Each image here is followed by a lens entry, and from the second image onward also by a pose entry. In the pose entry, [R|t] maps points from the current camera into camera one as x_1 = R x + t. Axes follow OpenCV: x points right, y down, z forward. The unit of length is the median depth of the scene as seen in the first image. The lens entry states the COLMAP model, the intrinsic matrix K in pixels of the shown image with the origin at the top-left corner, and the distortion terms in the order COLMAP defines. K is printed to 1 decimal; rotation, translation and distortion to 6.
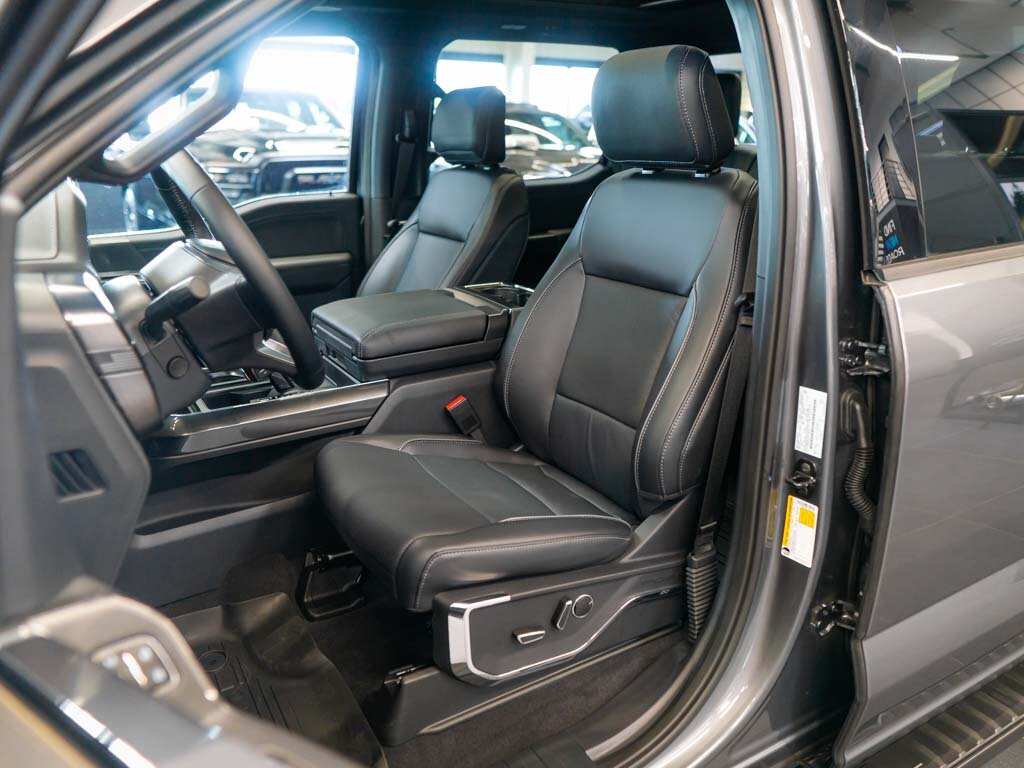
lens RADIAL K [[816.1, 0, 513.2], [0, 816.1, 384.3], [0, 0, 1]] dist [-0.020498, 0.011430]
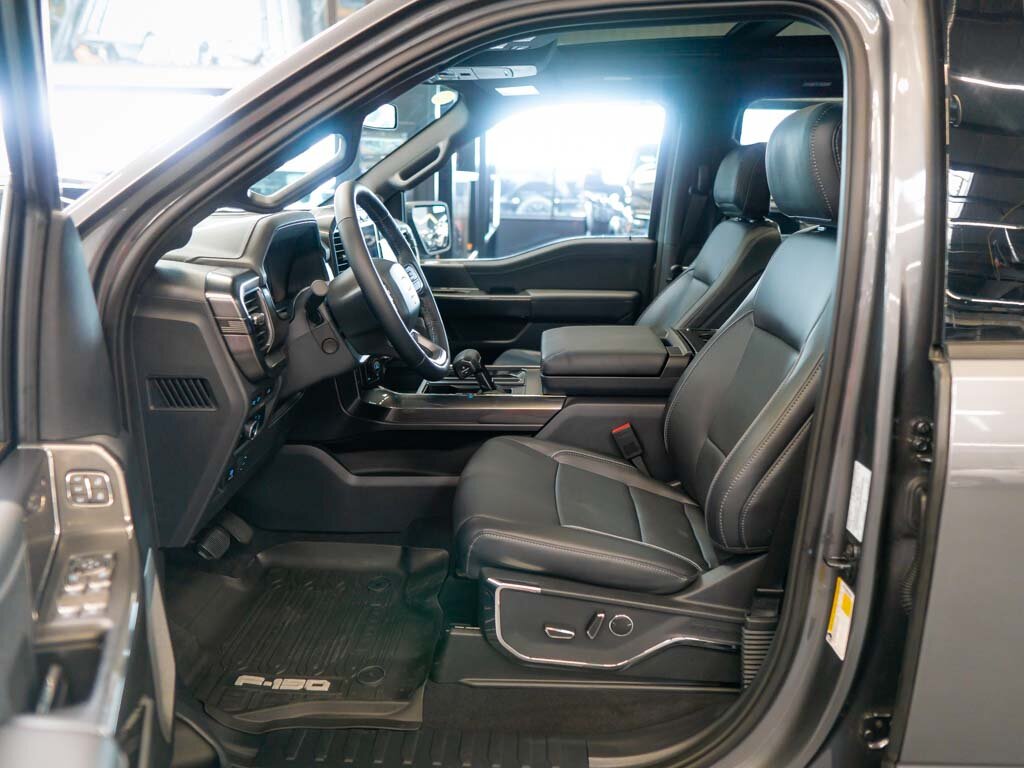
lens RADIAL K [[816.1, 0, 541.8], [0, 816.1, 387.2], [0, 0, 1]] dist [-0.020498, 0.011430]
pose [[0.822337, 0.152425, -0.548206, 0.518053], [-0.182906, 0.983130, -0.001017, -0.012815], [0.538802, 0.101106, 0.836343, 0.023927]]
